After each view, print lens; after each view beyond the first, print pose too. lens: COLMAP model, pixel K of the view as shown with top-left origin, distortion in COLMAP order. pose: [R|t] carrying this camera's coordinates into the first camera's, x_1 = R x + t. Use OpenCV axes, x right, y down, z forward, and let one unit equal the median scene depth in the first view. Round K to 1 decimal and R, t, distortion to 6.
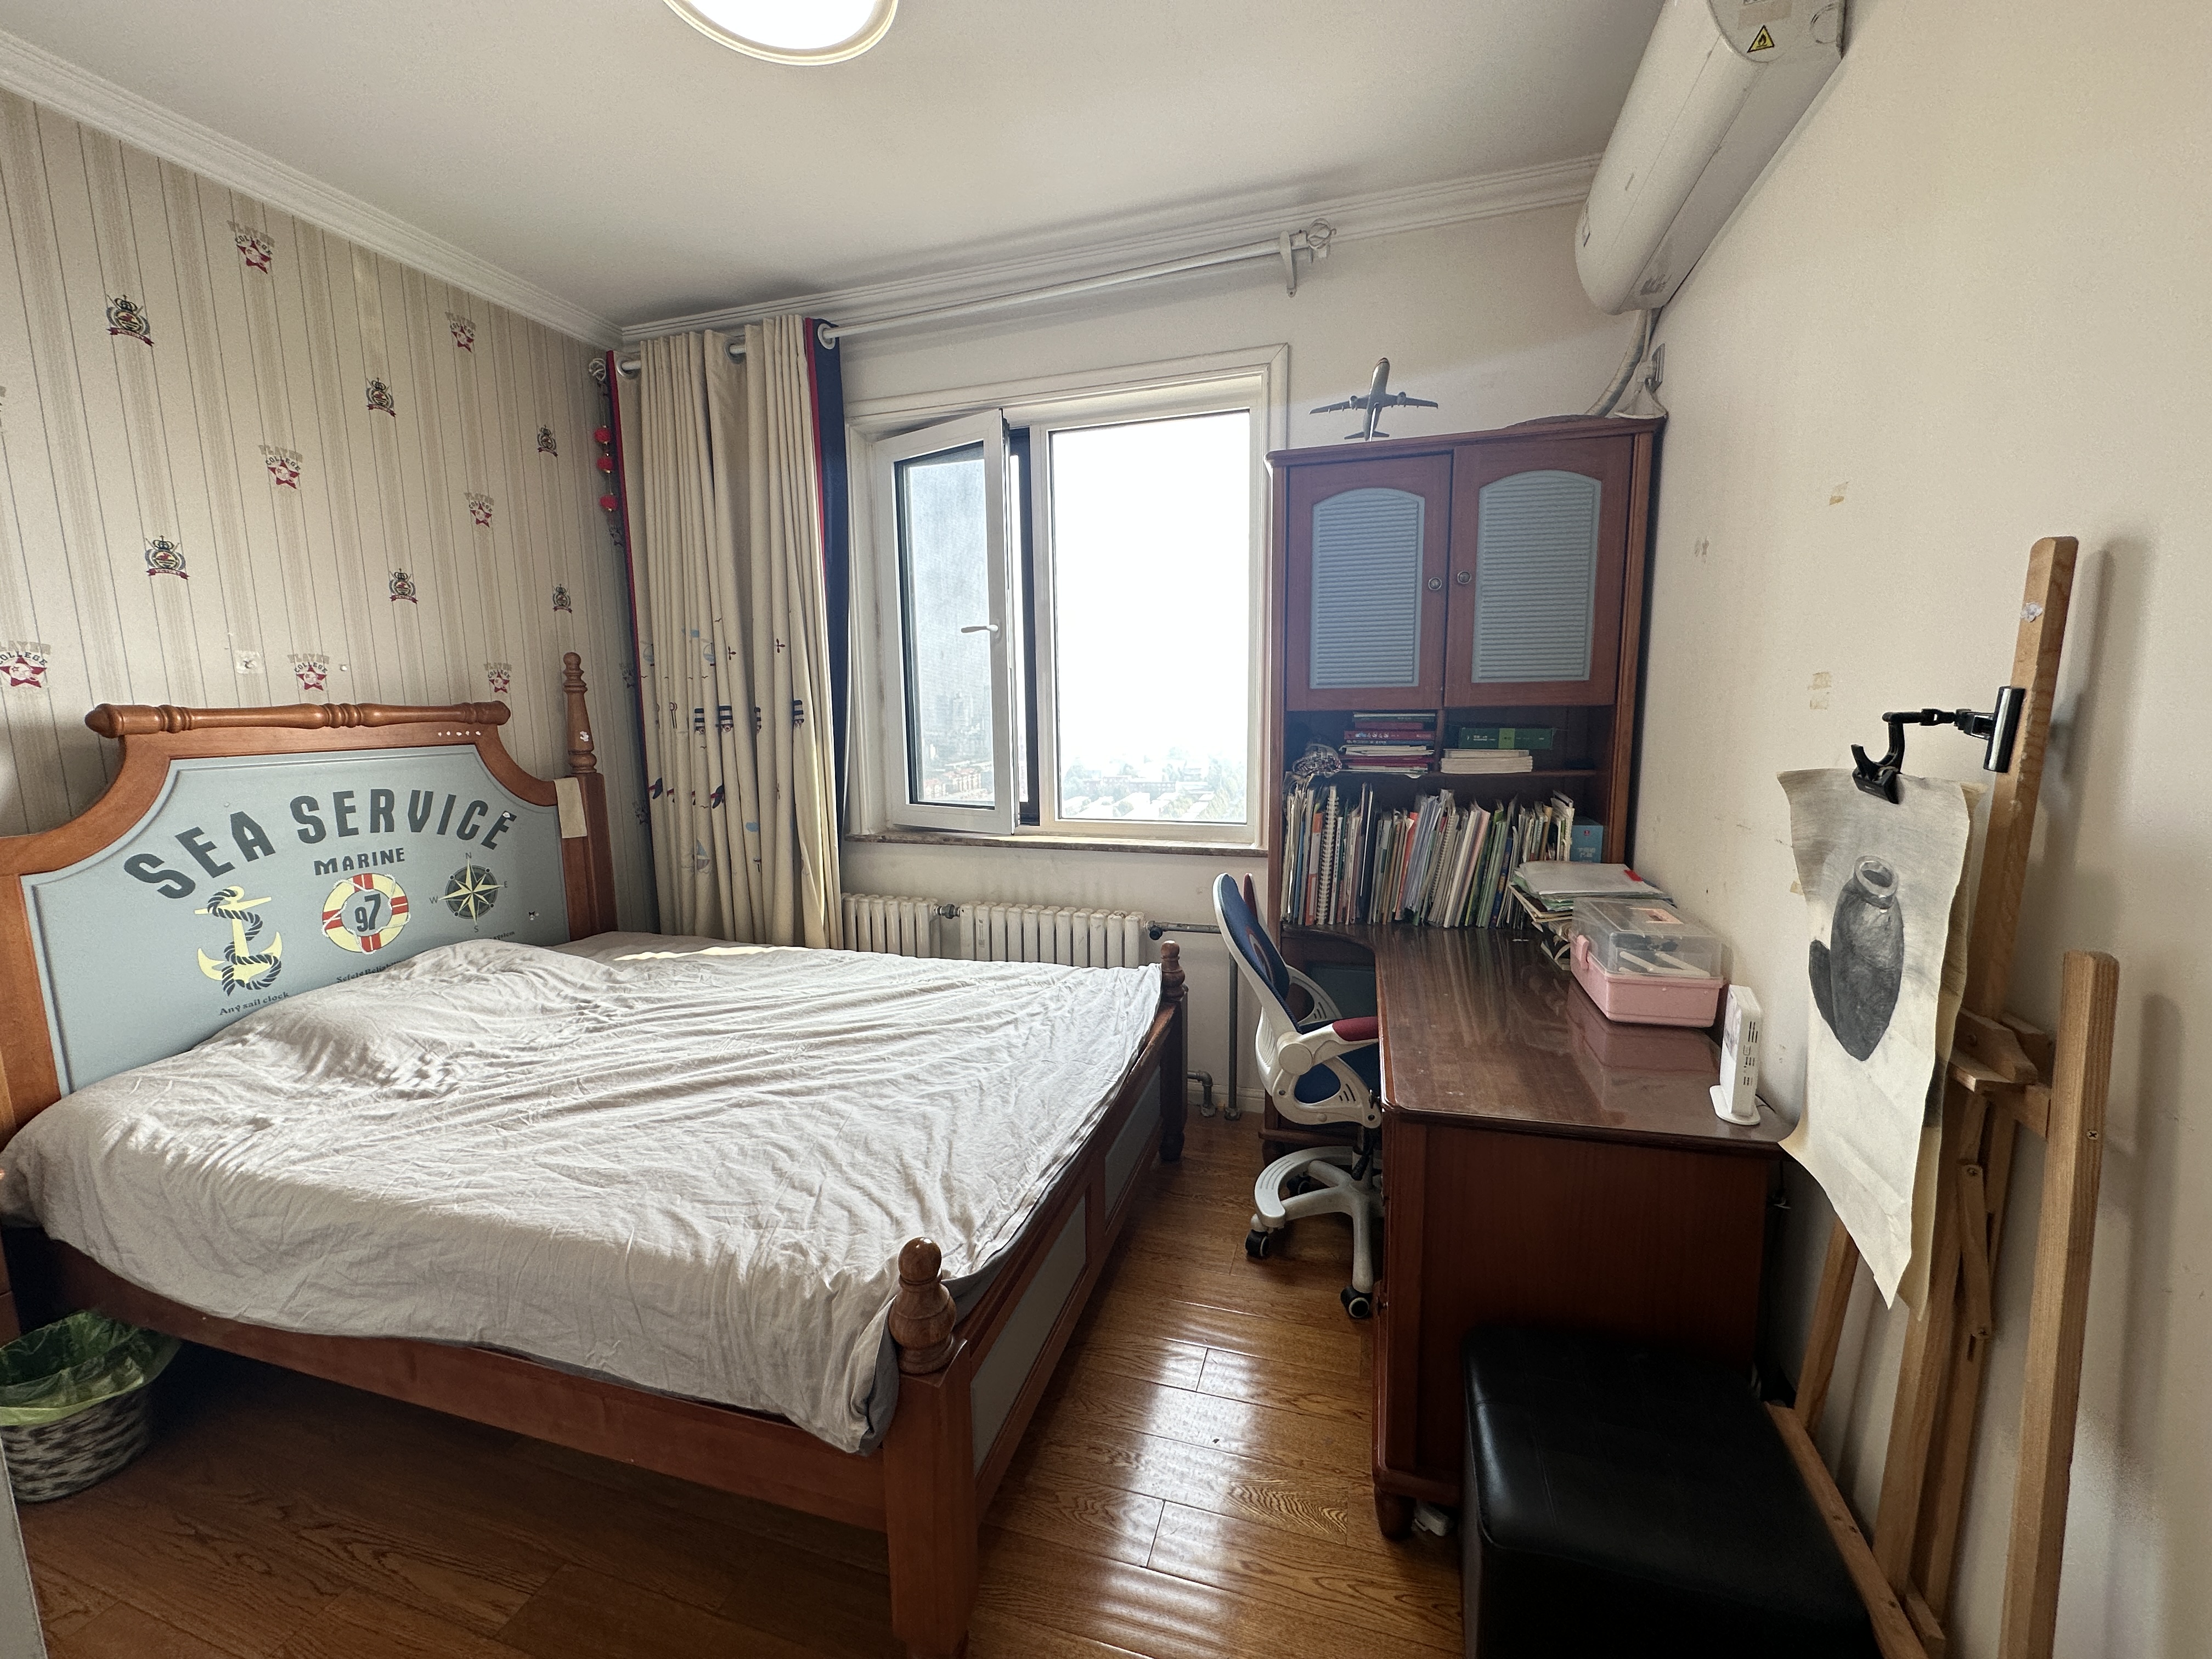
lens RADIAL K [[887.4, 0, 1106.0], [0, 887.4, 829.5], [0, 0, 1]] dist [-0.001357, -0.000110]
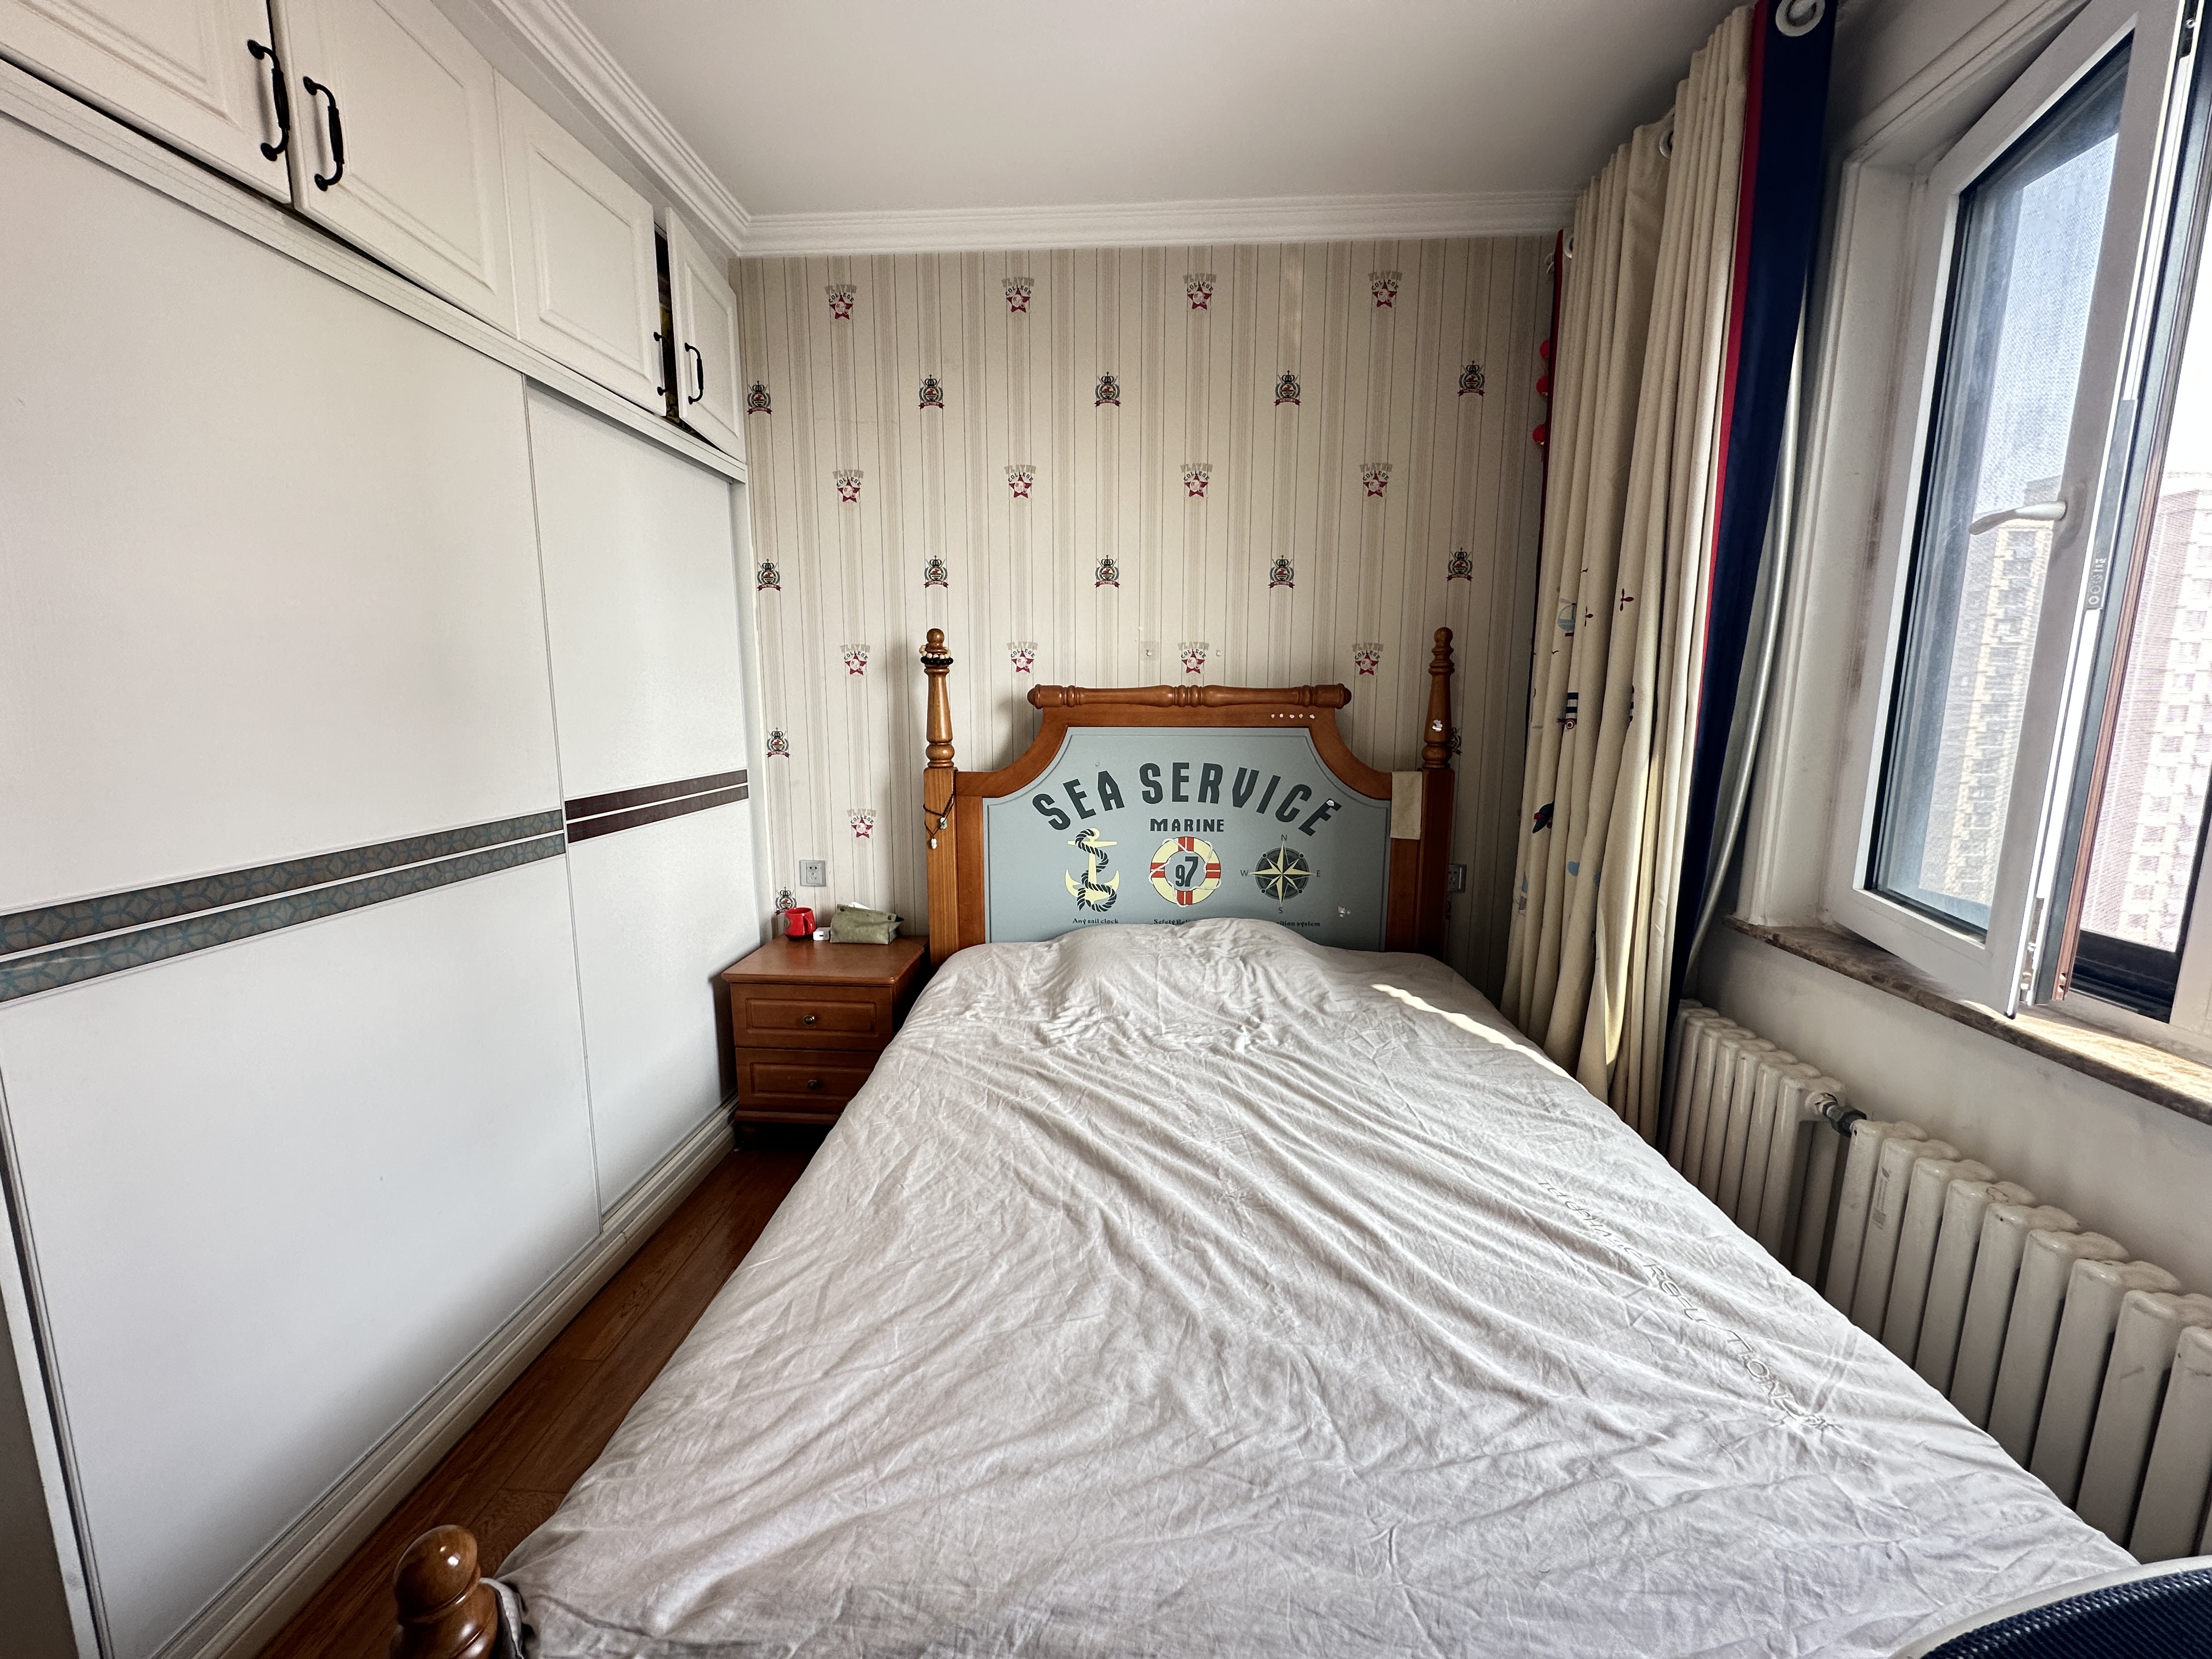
lens RADIAL K [[883.4, 0, 1108.4], [0, 883.4, 827.4], [0, 0, 1]] dist [-0.000026, 0.000321]
pose [[0.249519, 0.160786, -0.954928, 0.210205], [-0.143255, 0.981398, 0.127811, -0.091434], [0.957715, 0.104907, 0.267911, 0.606469]]
